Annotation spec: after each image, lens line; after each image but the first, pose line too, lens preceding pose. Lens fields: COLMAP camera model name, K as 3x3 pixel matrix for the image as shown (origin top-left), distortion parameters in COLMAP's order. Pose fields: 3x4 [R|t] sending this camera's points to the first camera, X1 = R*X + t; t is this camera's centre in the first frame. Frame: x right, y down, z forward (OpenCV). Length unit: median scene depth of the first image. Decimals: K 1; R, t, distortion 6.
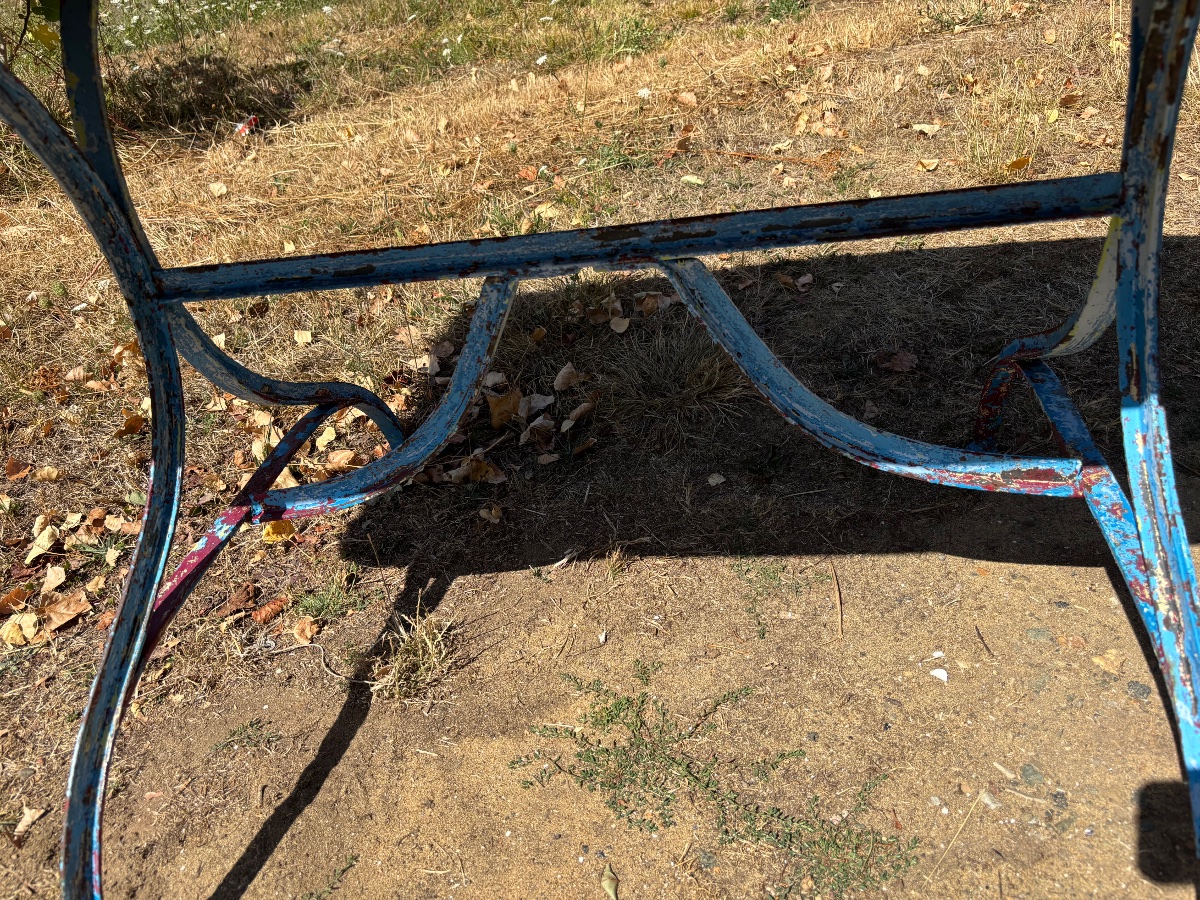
lens RADIAL K [[908.1, 0, 600.0], [0, 908.1, 450.0], [0, 0, 1]] dist [0.006344, -0.032377]
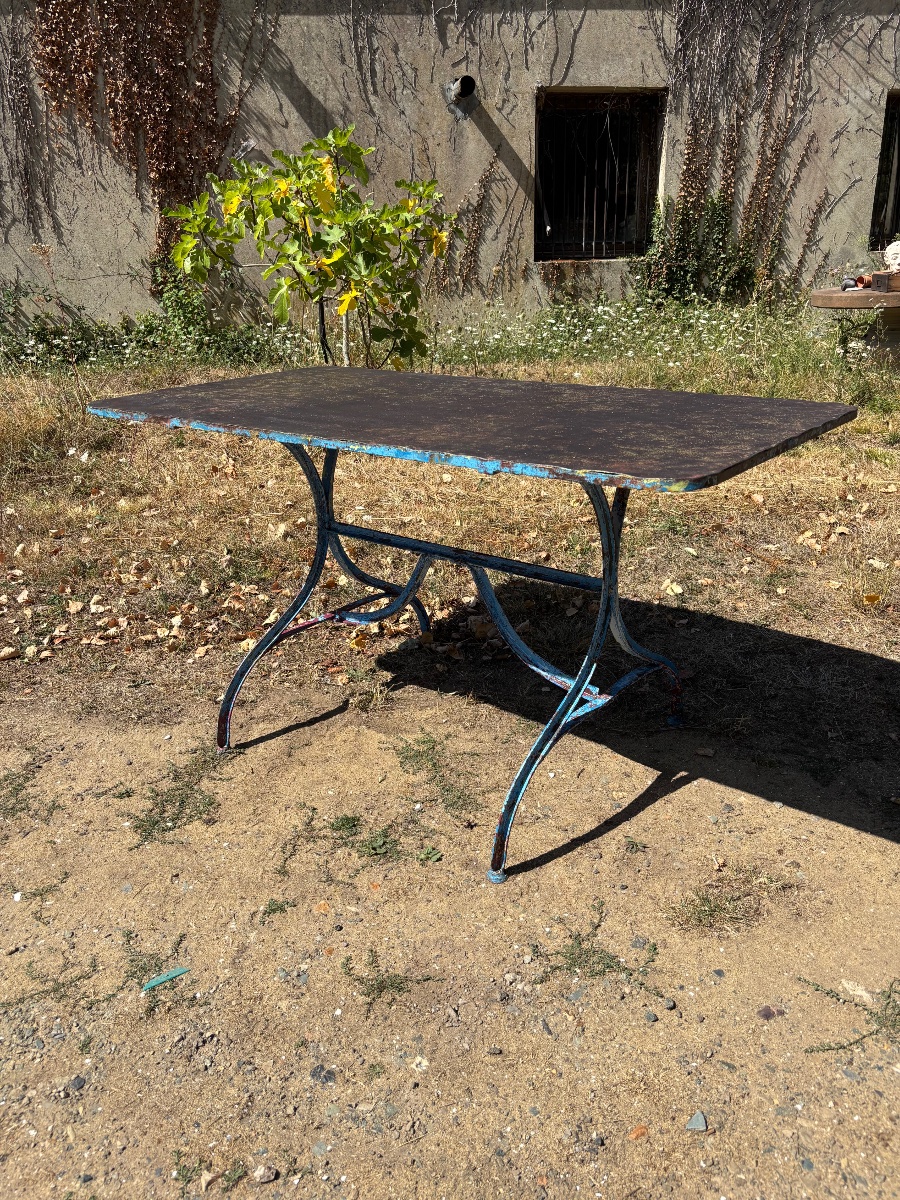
lens RADIAL K [[908.1, 0, 441.4], [0, 908.1, 602.0], [0, 0, 1]] dist [0.006344, -0.032377]
pose [[0.852186, 0.297553, -0.430397, 0.818778], [-0.359845, 0.930439, -0.069240, 0.083951], [0.379856, 0.213881, 0.899980, -1.017699]]
